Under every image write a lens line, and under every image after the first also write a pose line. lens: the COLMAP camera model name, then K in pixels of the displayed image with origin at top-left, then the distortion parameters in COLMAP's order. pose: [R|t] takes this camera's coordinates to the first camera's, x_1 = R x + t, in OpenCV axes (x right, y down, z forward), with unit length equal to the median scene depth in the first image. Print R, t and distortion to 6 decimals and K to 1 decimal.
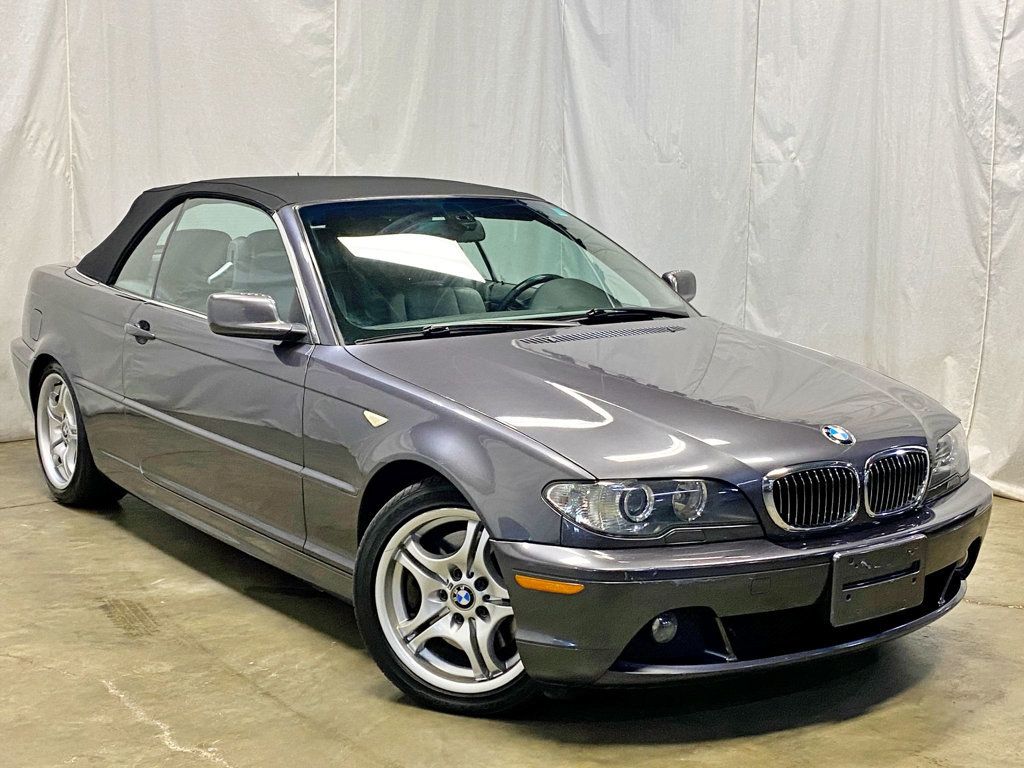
lens RADIAL K [[1366.9, 0, 512.0], [0, 1366.9, 384.0], [0, 0, 1]] dist [0.106416, 0.126590]
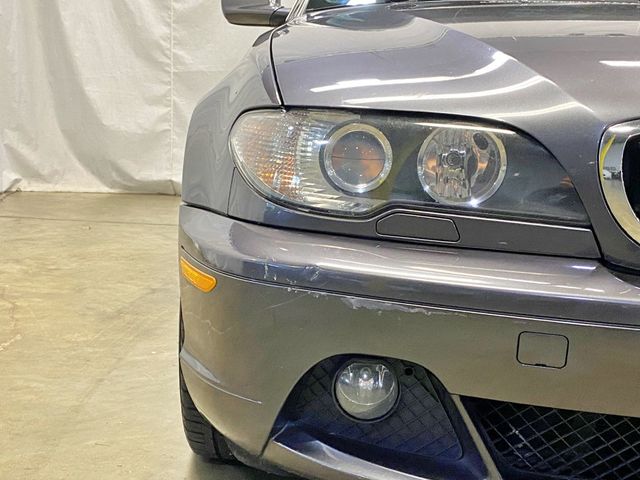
lens RADIAL K [[865.7, 0, 320.0], [0, 865.7, 240.0], [0, 0, 1]] dist [0.191101, -0.618478]
pose [[0.787239, 0.125107, -0.603823, 0.260771], [-0.126358, 0.991153, 0.040618, 0.093308], [0.603563, 0.044322, 0.796083, 0.622897]]
